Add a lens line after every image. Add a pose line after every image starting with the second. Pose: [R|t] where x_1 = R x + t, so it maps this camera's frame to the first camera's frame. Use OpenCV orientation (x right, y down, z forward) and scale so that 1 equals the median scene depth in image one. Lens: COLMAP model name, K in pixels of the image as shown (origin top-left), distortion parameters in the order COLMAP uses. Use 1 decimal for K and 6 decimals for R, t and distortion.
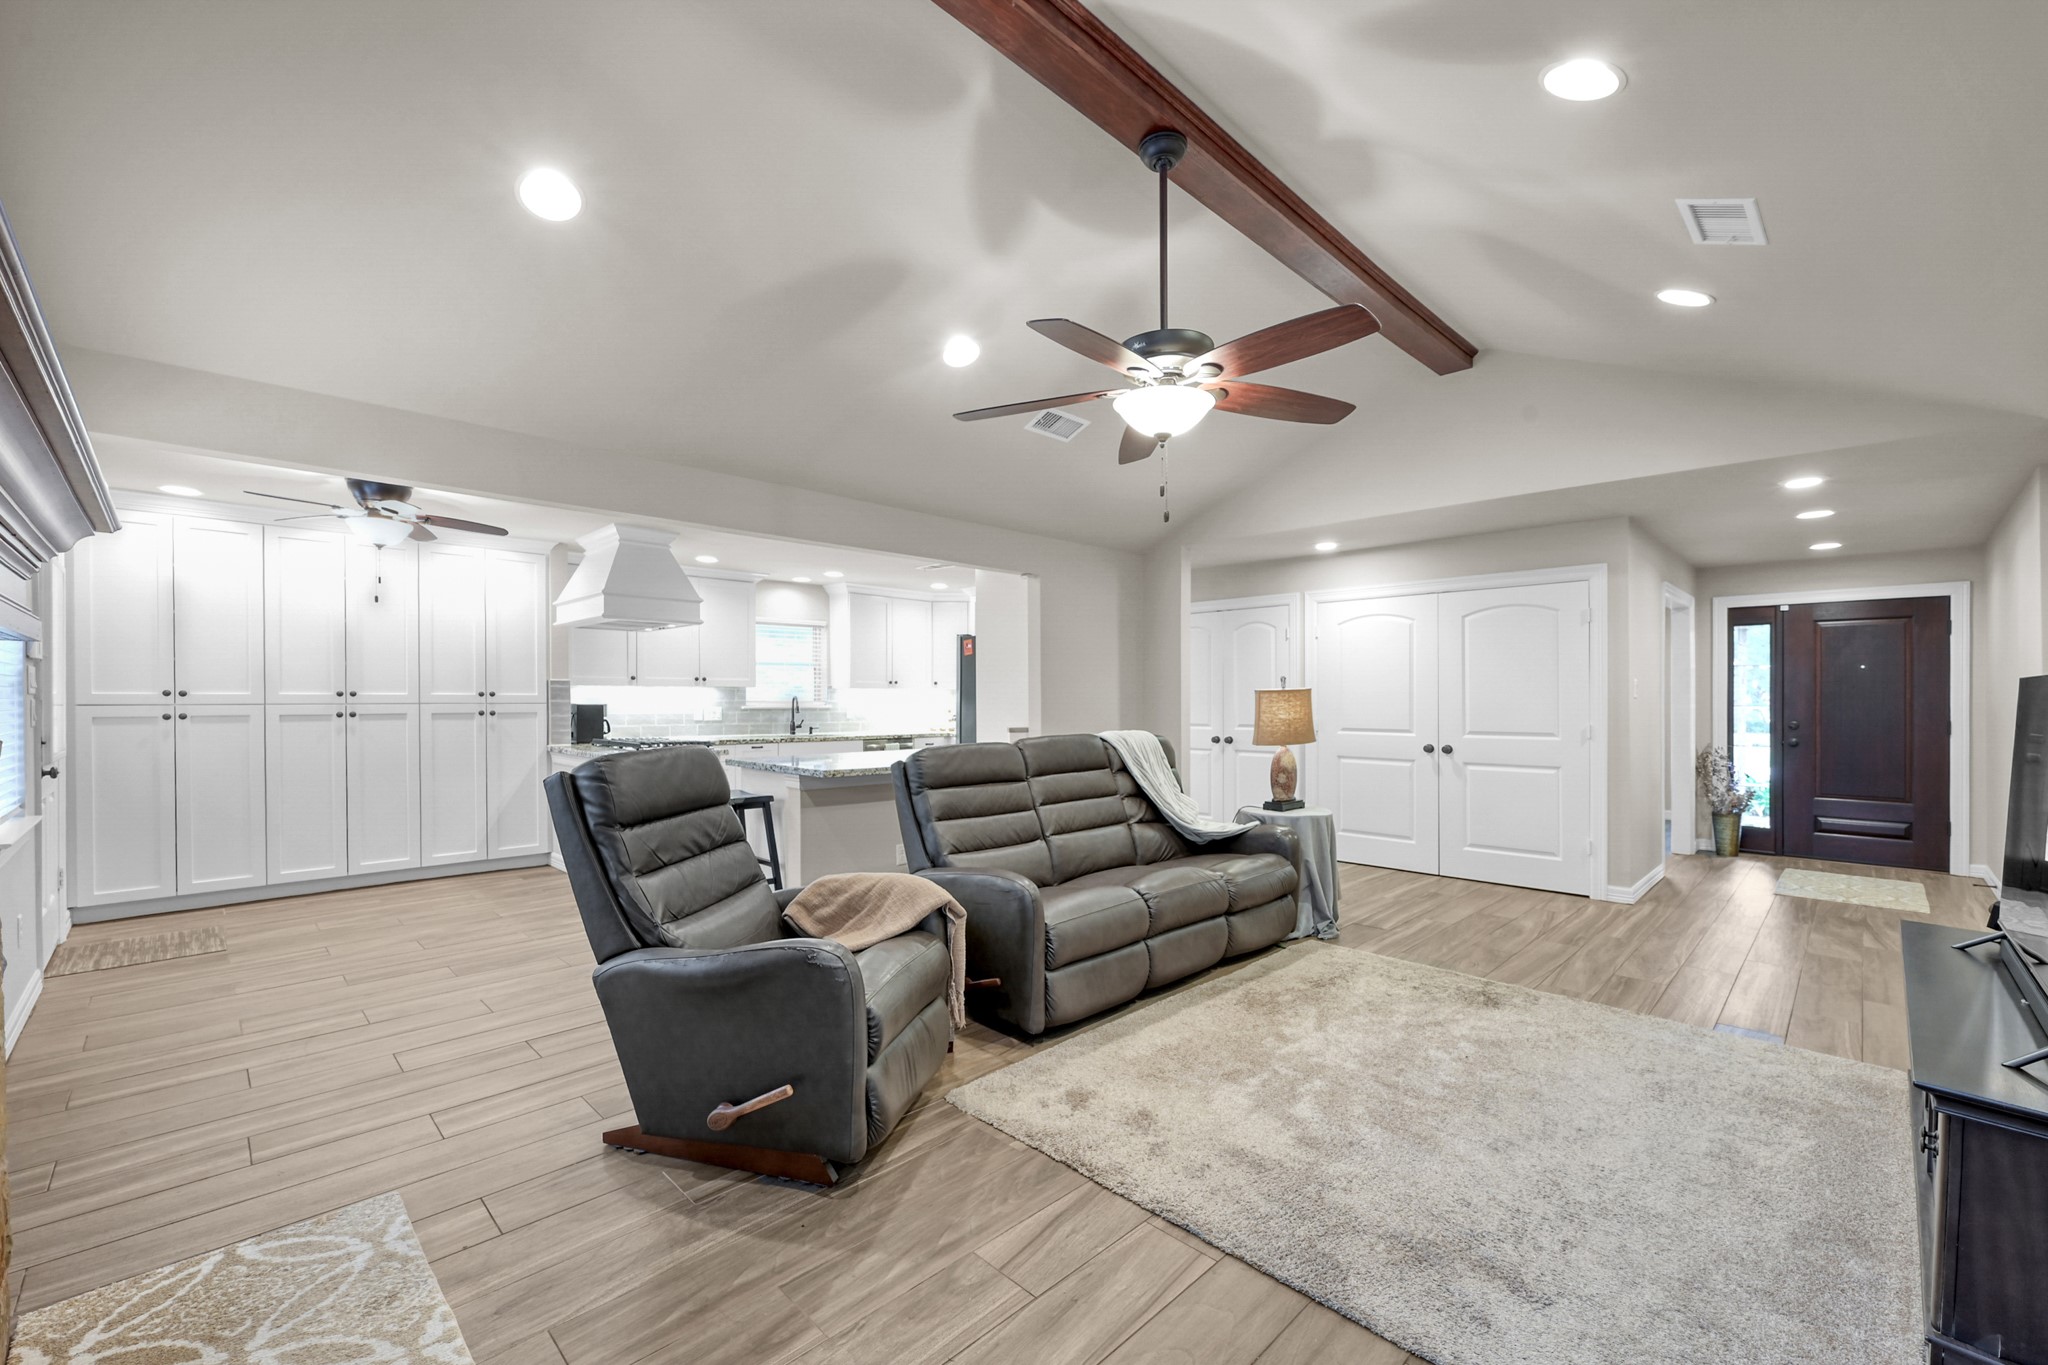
lens RADIAL K [[853.4, 0, 1014.7], [0, 853.4, 711.8], [0, 0, 1]] dist [0.001269, 0.000197]
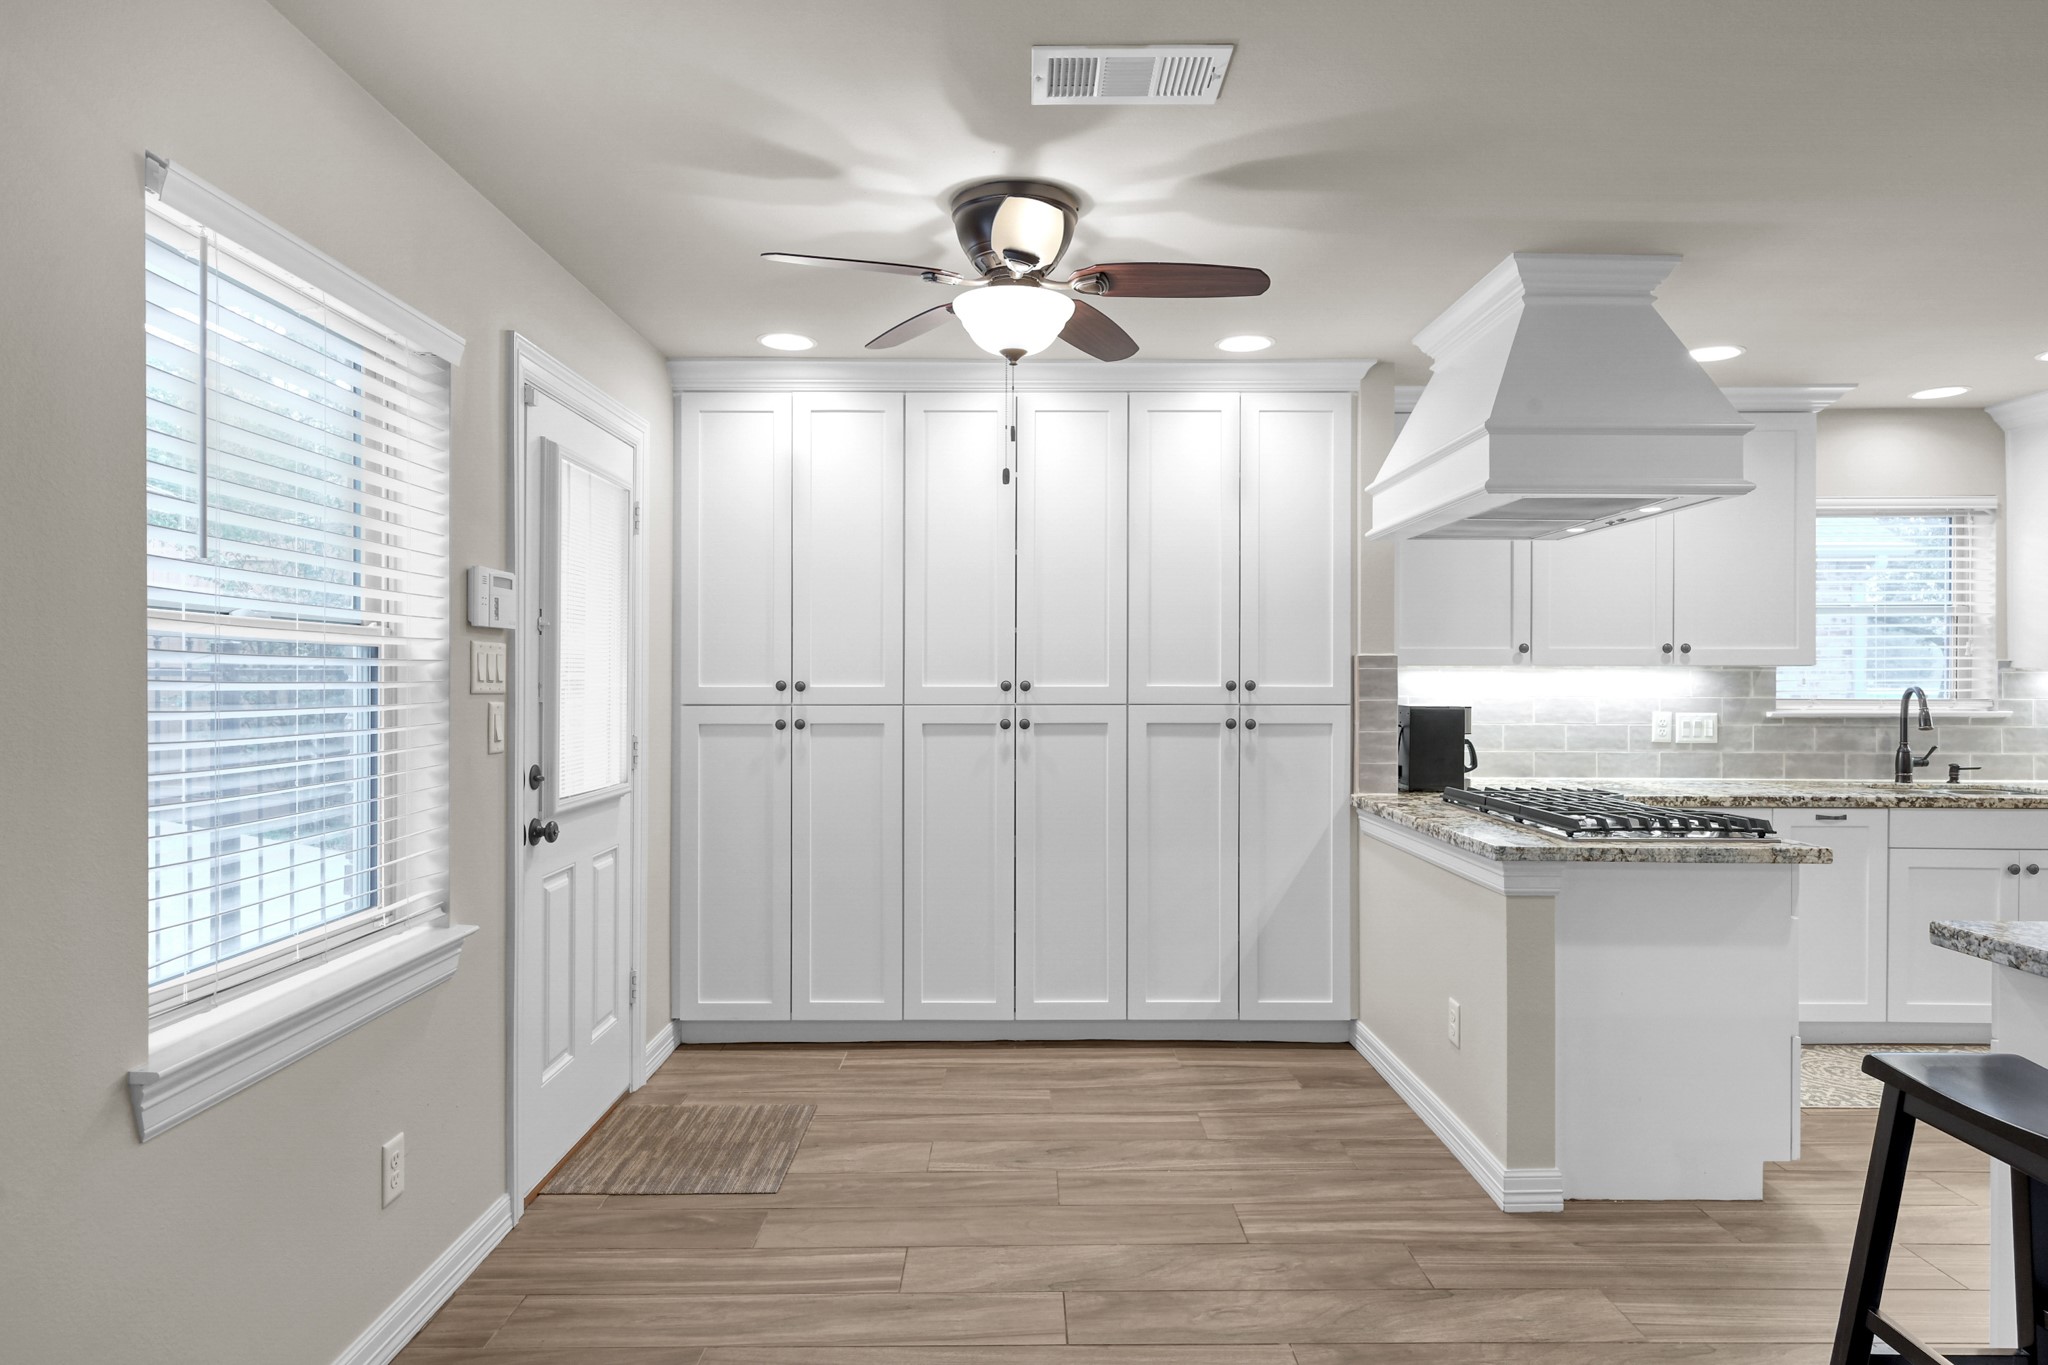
lens RADIAL K [[1160.6, 0, 1024.2], [0, 1160.6, 686.4], [0, 0, 1]] dist [0.000948, 0.000306]
pose [[0.717353, 0.002996, -0.696704, -0.232392], [-0.010919, 0.999916, -0.006943, -0.013758], [0.696625, 0.012588, 0.717325, 0.417006]]
